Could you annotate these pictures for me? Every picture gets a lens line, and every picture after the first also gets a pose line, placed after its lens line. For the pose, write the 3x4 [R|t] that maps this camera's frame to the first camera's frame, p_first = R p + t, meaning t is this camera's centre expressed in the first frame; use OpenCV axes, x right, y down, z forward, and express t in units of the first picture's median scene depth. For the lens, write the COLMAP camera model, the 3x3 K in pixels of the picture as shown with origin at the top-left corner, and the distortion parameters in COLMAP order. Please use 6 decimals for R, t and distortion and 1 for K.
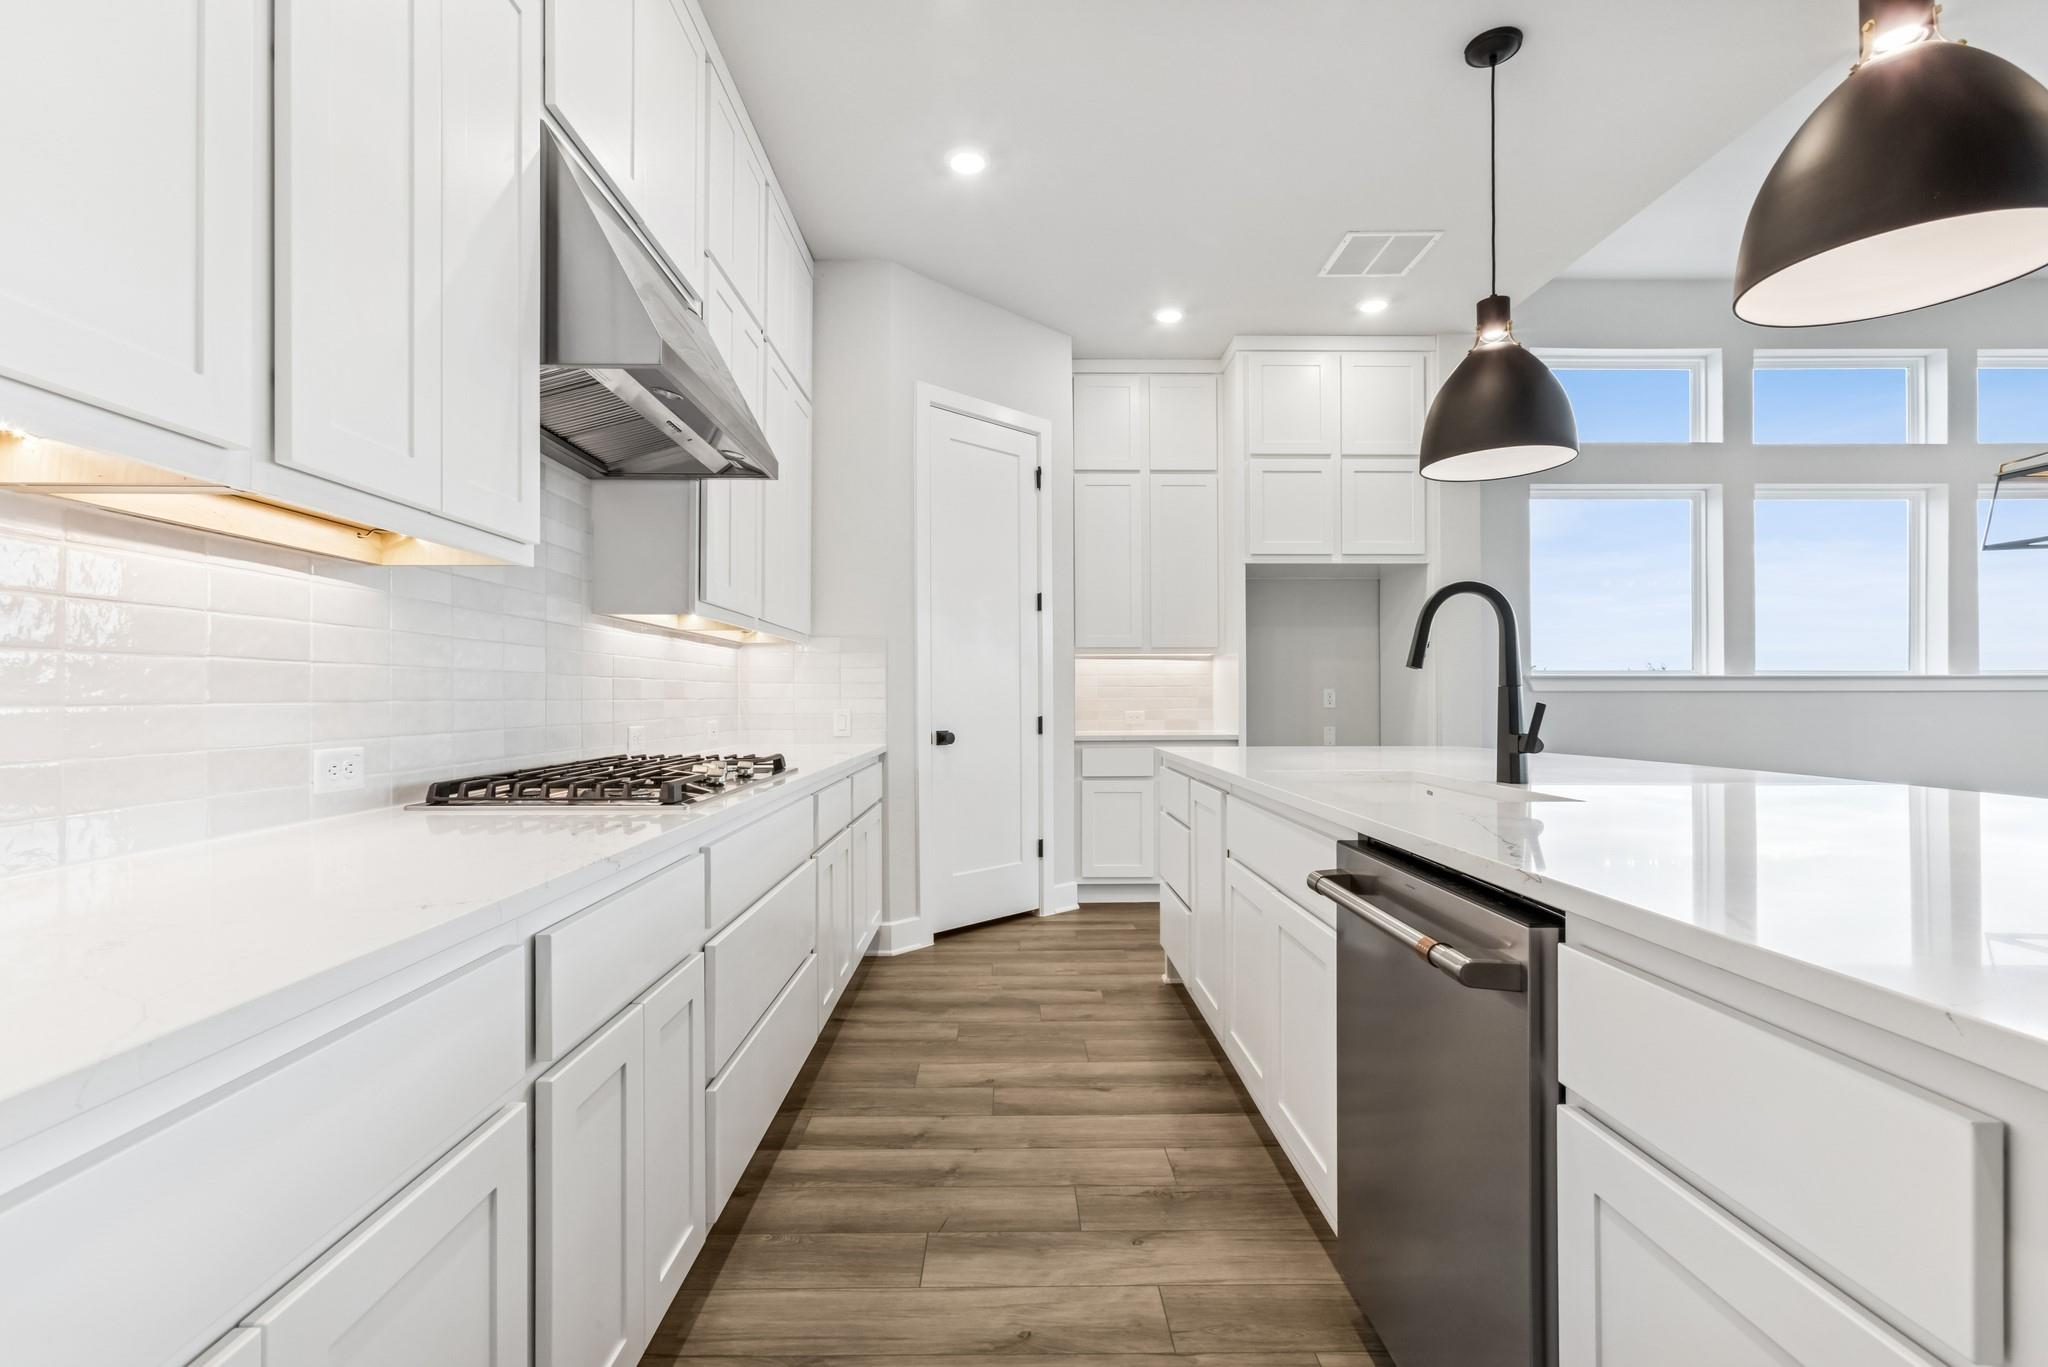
lens RADIAL K [[925.9, 0, 1033.4], [0, 925.9, 695.4], [0, 0, 1]] dist [0.001355, 0.000984]
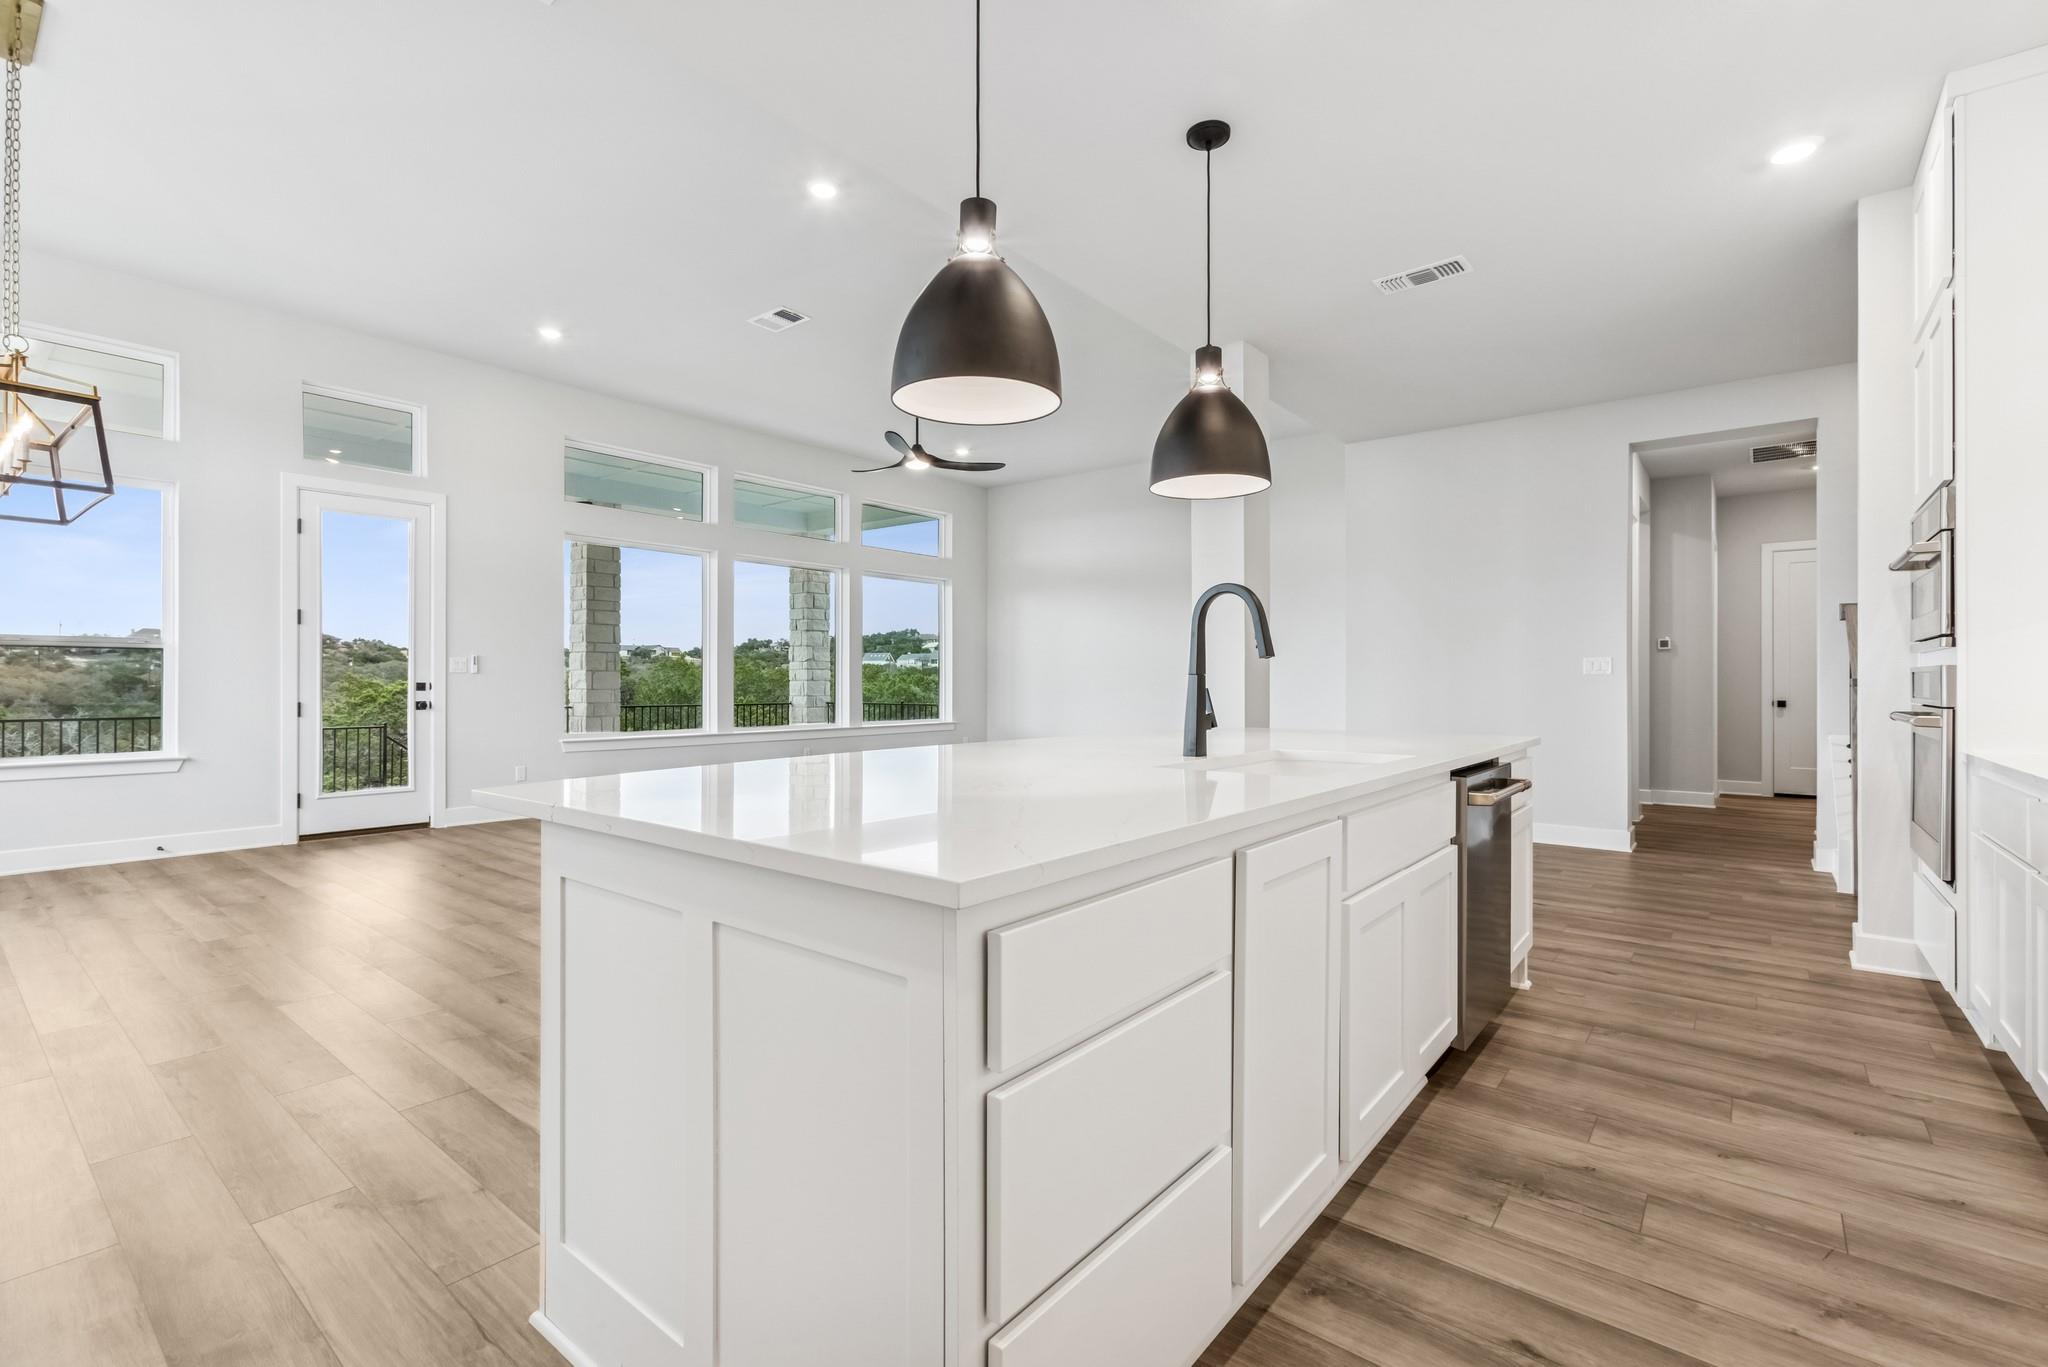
lens RADIAL K [[925.9, 0, 1008.4], [0, 925.9, 682.7], [0, 0, 1]] dist [0.001355, 0.000984]
pose [[-0.760625, 0.005861, 0.649164, -0.072011], [-0.001792, 0.999936, -0.011128, 0.014573], [-0.649188, -0.009628, -0.760567, 1.994203]]
